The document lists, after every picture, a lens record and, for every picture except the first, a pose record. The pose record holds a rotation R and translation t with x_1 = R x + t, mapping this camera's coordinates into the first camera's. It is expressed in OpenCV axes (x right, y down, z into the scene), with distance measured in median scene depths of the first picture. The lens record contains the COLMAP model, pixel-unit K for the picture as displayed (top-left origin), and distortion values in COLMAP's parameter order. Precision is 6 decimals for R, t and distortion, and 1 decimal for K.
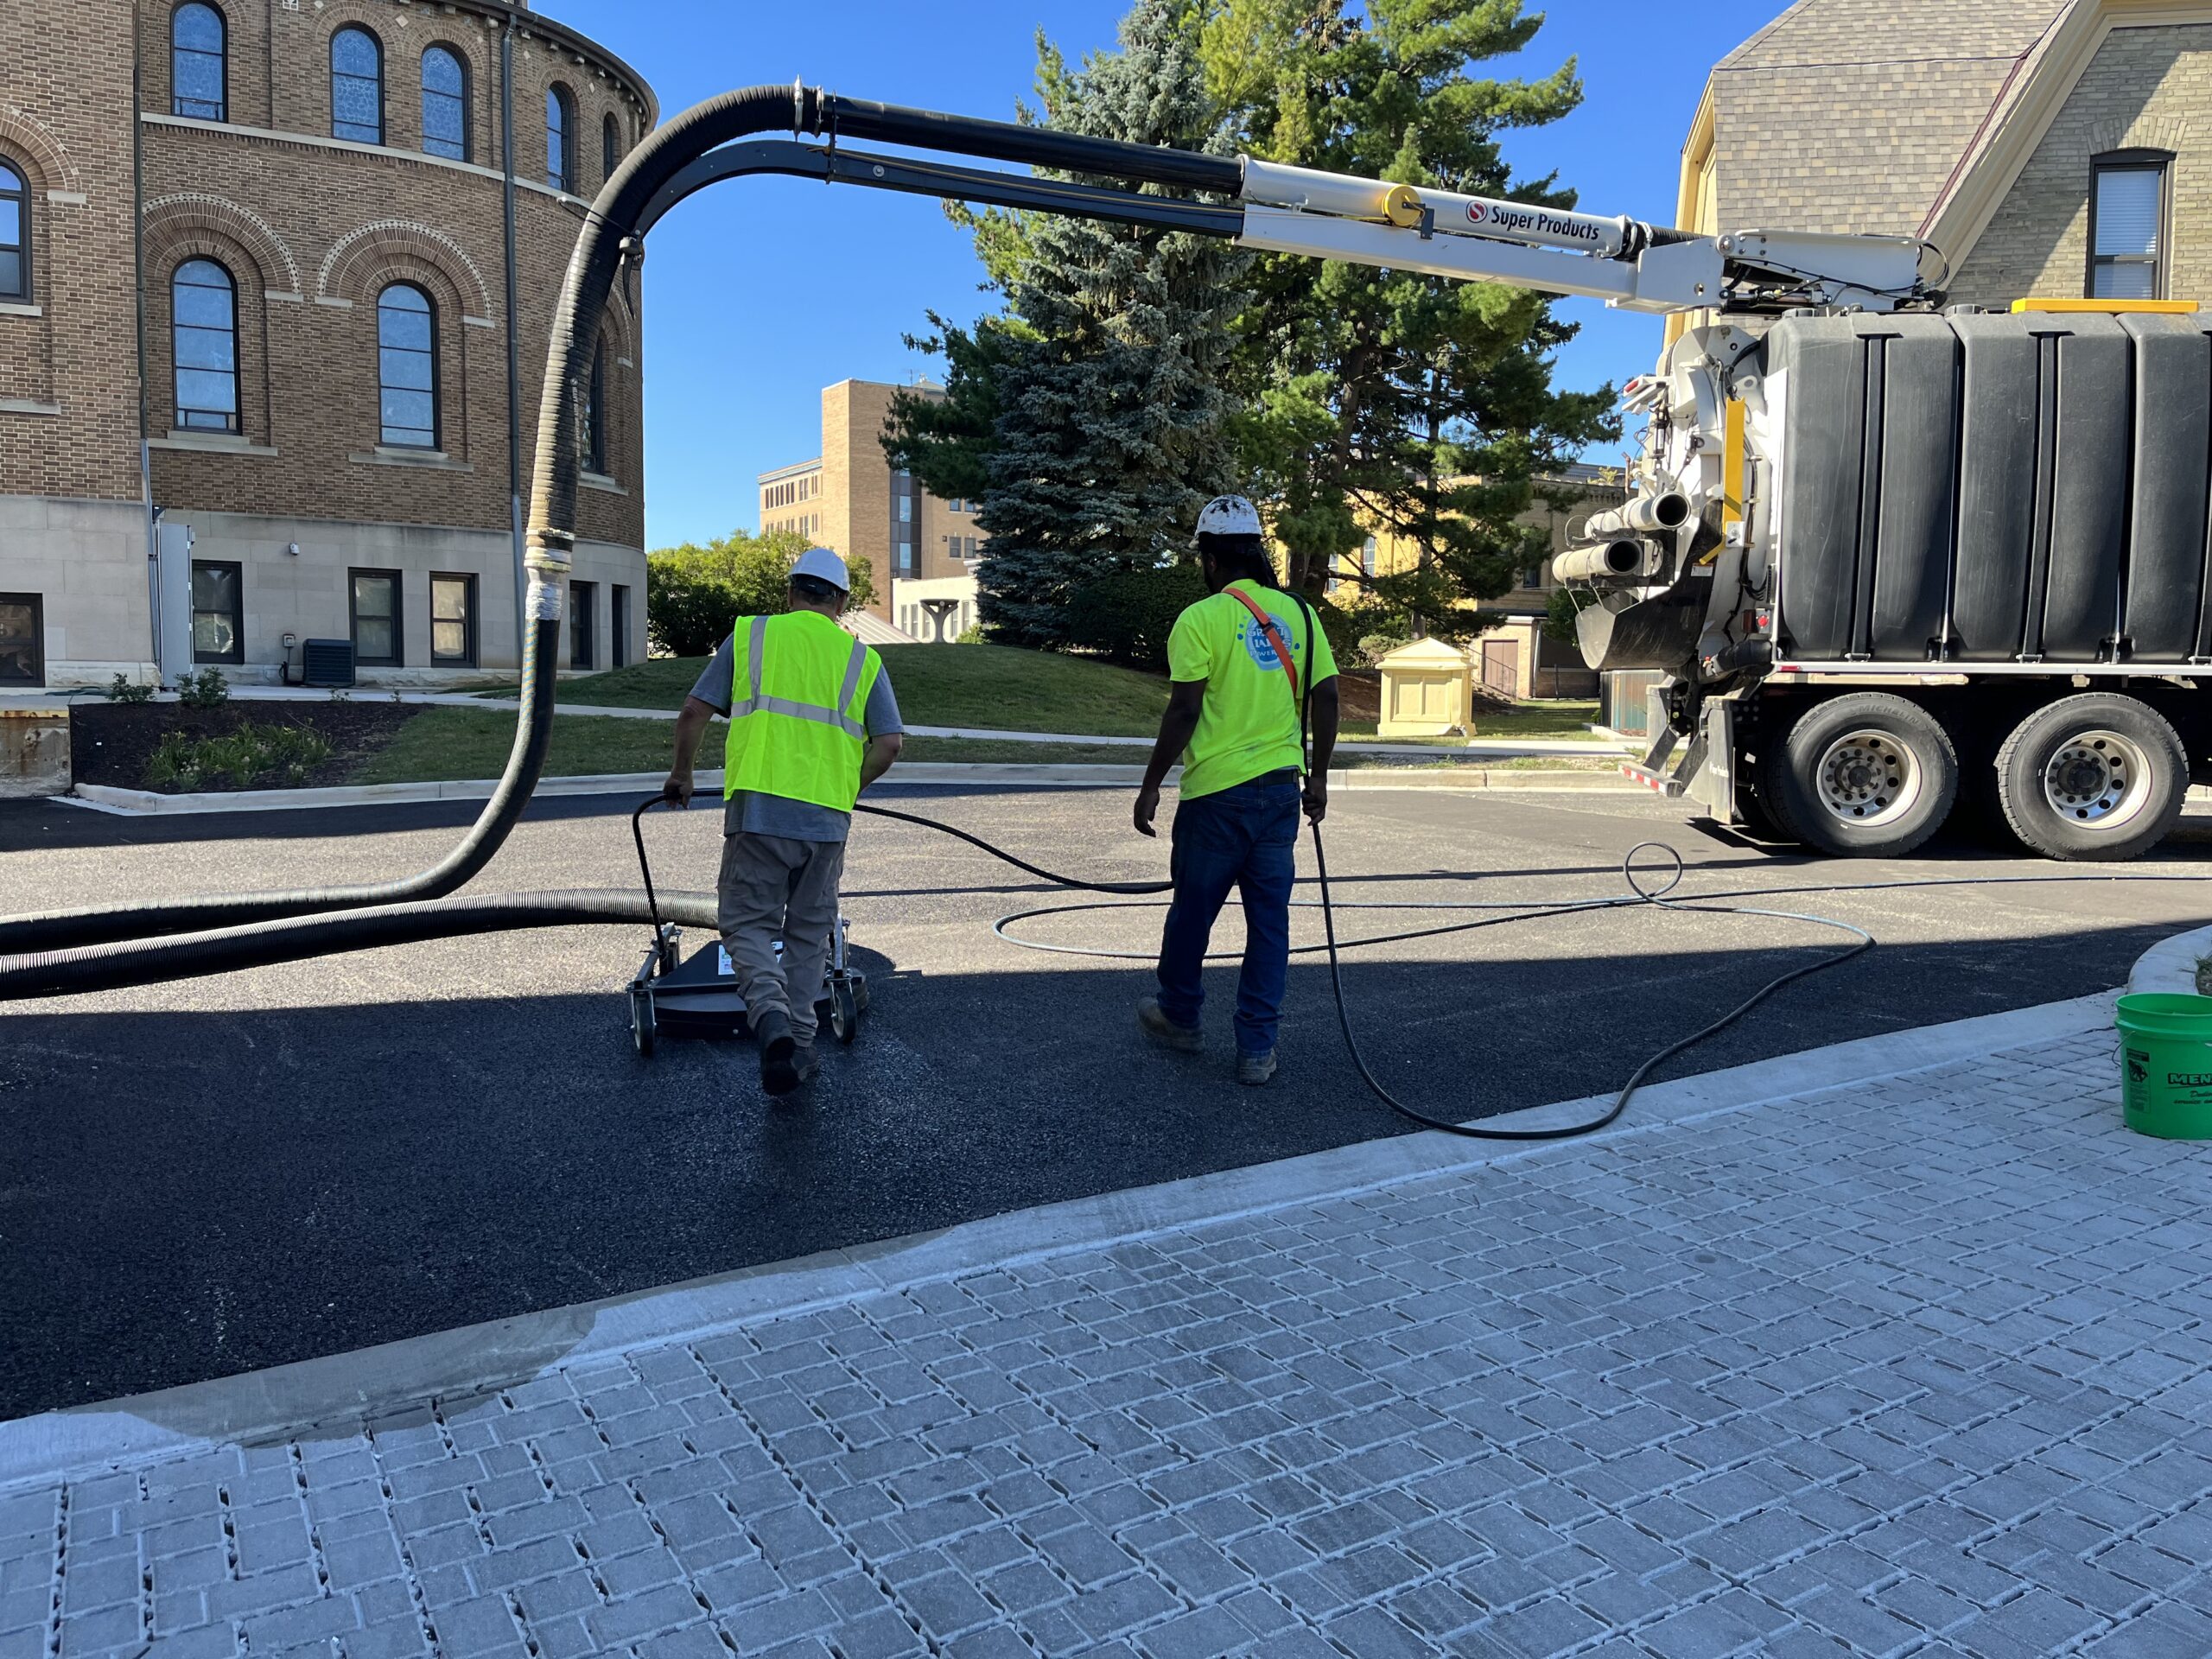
lens RADIAL K [[1686.9, 0, 1107.8], [0, 1686.9, 823.8], [0, 0, 1]] dist [-0.002651, -0.004098]
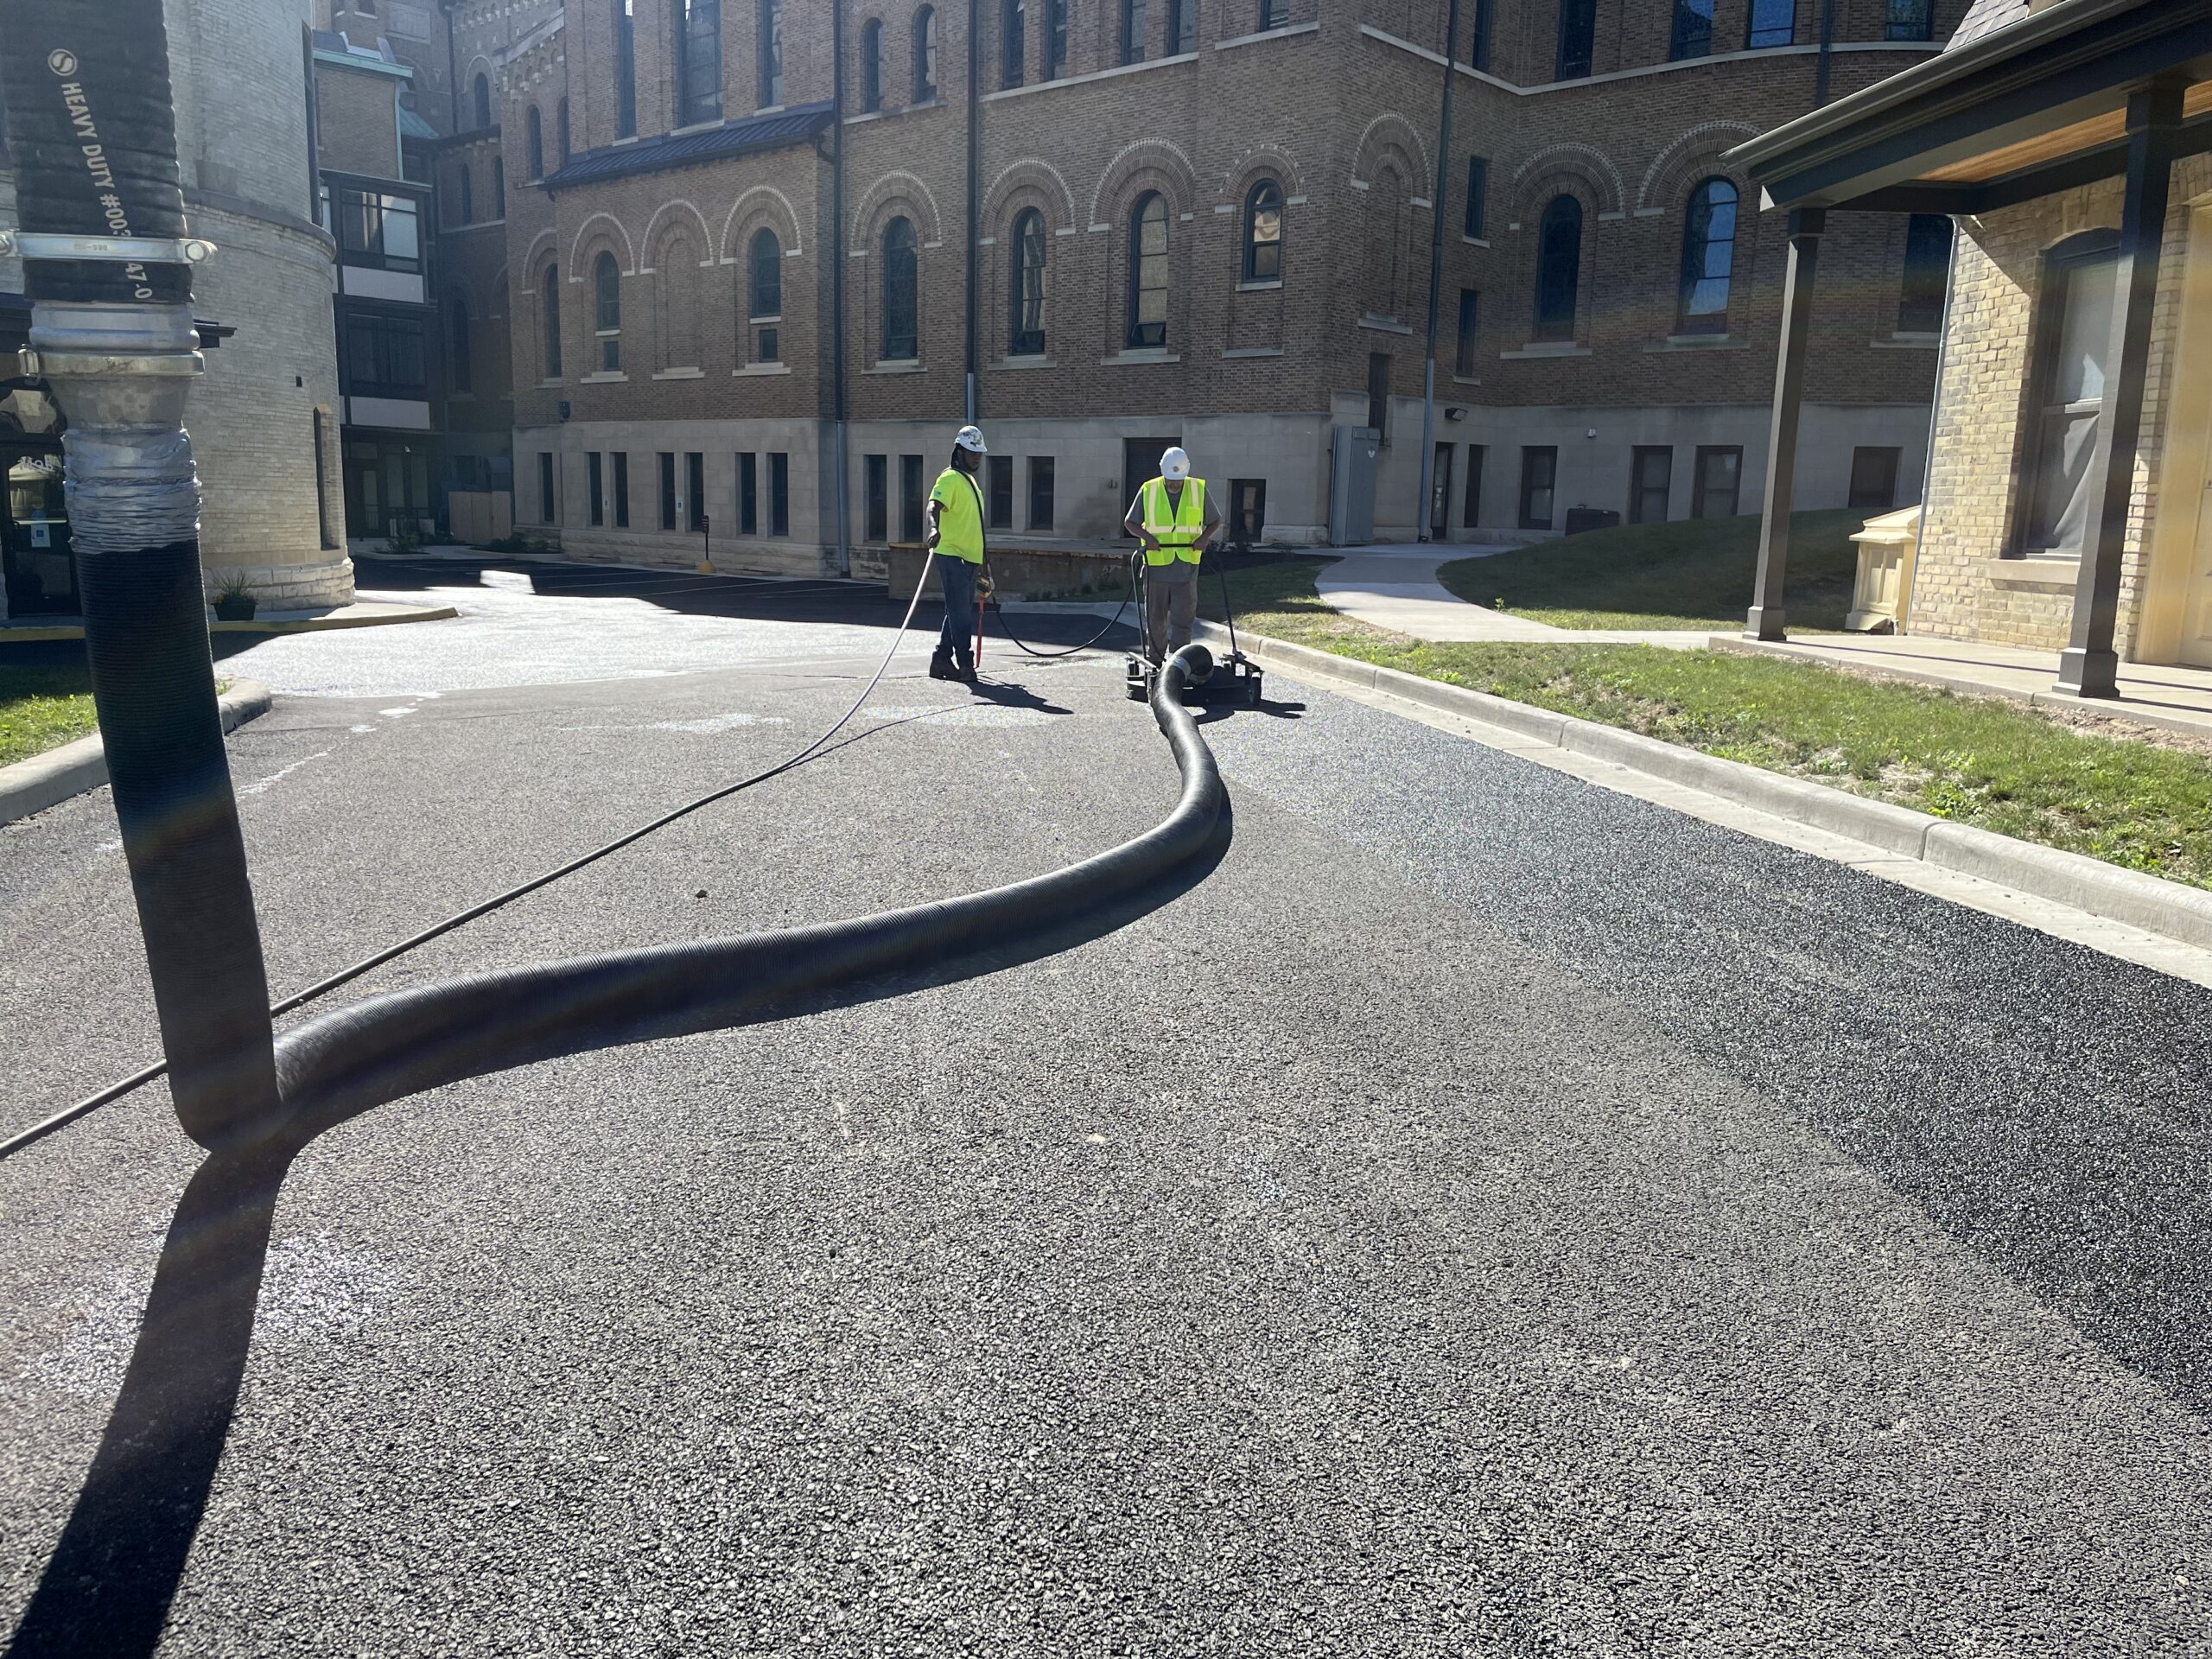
lens RADIAL K [[1686.9, 0, 1107.7], [0, 1686.9, 833.6], [0, 0, 1]] dist [-0.002651, -0.004098]
pose [[0.283664, 0.167986, -0.944095, 0.598497], [-0.098722, 0.984421, 0.145500, -0.023475], [0.953829, 0.051930, 0.295828, 0.333521]]
